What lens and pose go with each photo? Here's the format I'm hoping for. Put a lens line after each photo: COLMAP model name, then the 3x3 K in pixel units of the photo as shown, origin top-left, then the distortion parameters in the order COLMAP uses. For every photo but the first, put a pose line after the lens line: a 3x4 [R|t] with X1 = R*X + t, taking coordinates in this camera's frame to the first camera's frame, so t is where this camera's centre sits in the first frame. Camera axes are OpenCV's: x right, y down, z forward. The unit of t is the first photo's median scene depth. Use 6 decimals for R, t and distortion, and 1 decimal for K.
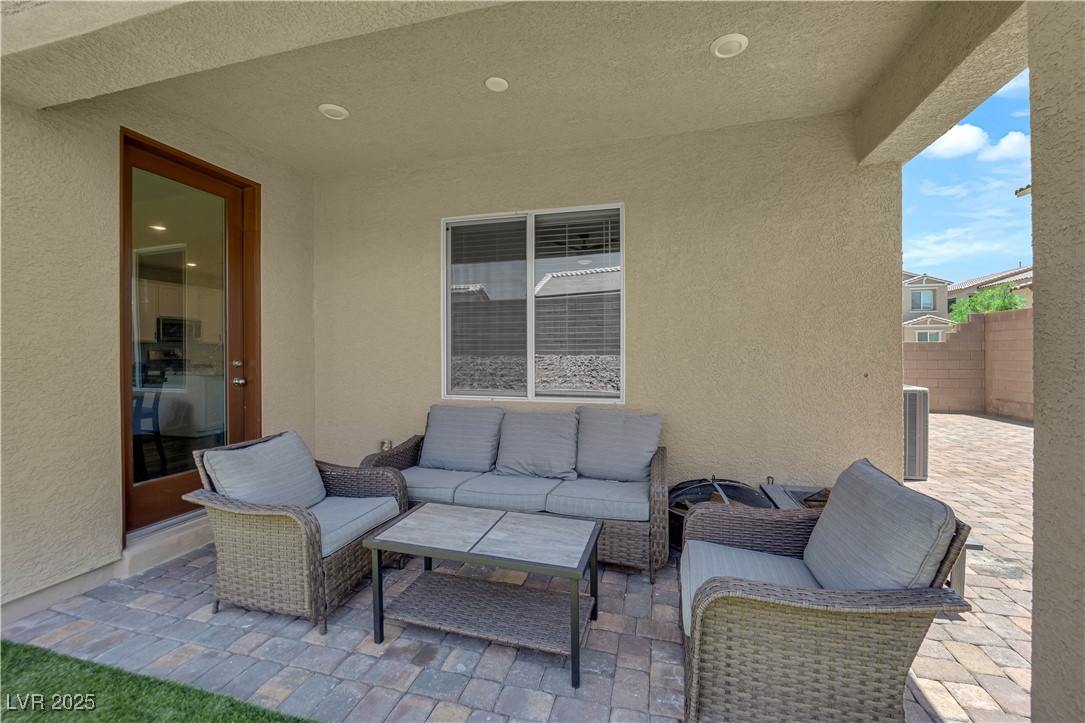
lens RADIAL K [[443.3, 0, 542.5], [0, 443.3, 361.5], [0, 0, 1]] dist [-0.014862, -0.000096]
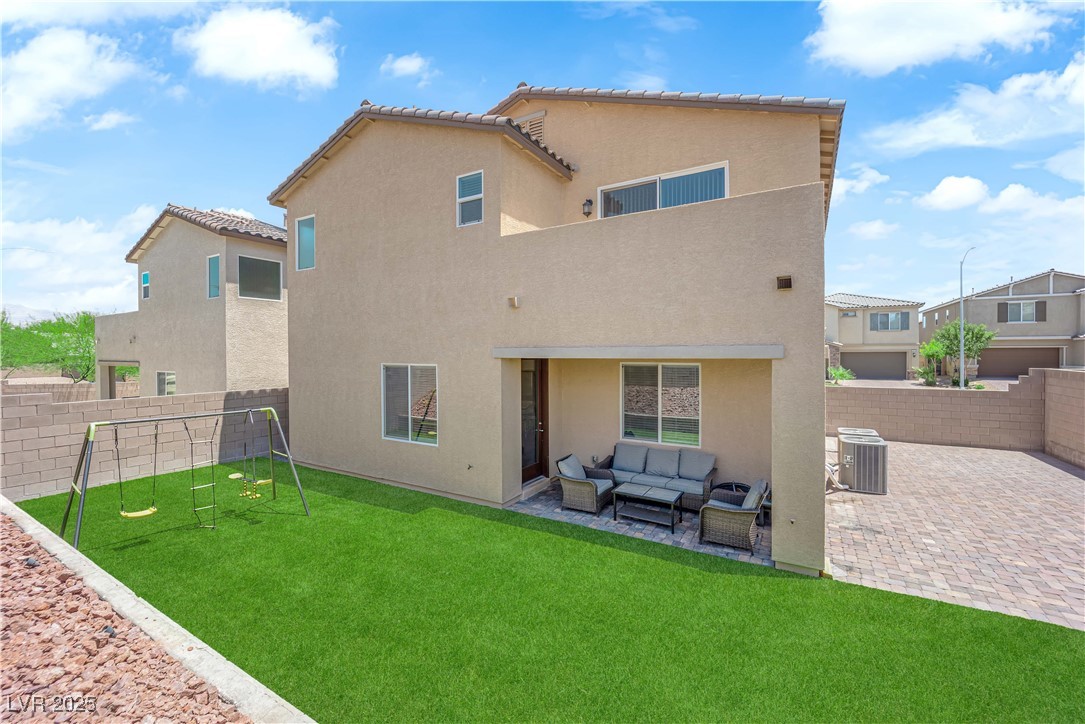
lens RADIAL K [[443.3, 0, 542.5], [0, 443.3, 362.0], [0, 0, 1]] dist [-0.014862, -0.000096]
pose [[0.962310, 0.006354, -0.271881, 0.015013], [-0.003451, 0.999932, 0.011155, -0.502501], [0.271933, -0.009796, 0.962266, -1.931897]]
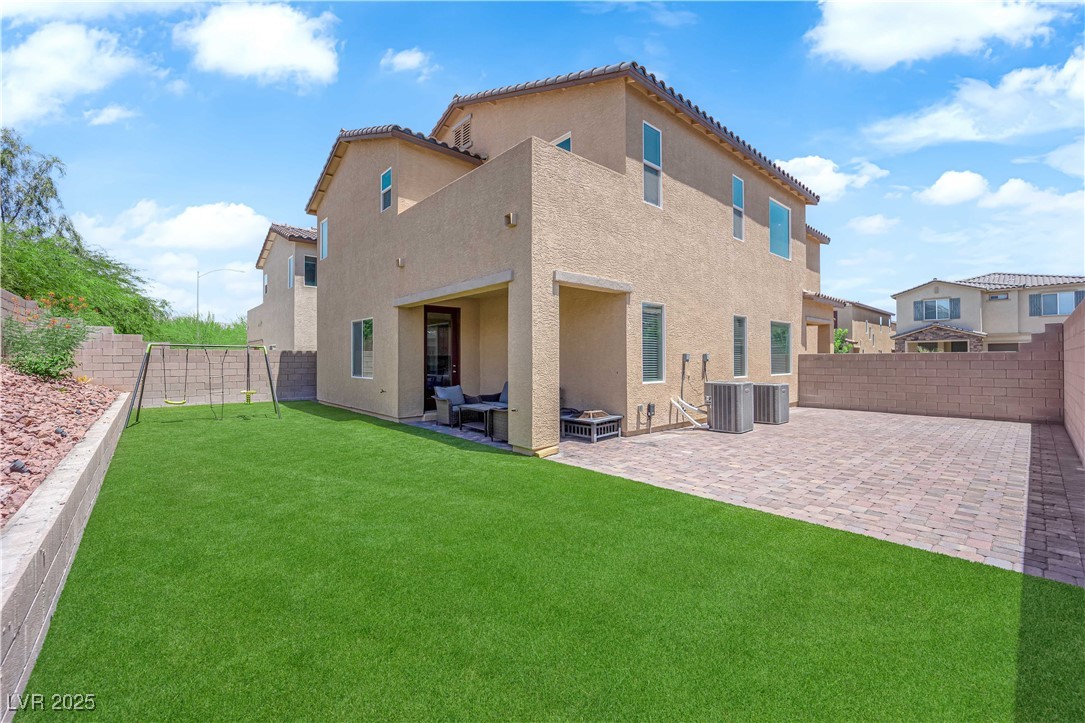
lens RADIAL K [[443.3, 0, 542.5], [0, 443.3, 361.5], [0, 0, 1]] dist [-0.014862, -0.000096]
pose [[0.834590, 0.004717, -0.550852, 2.079503], [-0.009532, 0.999937, -0.005880, -0.019897], [0.550790, 0.010158, 0.834582, -1.706861]]
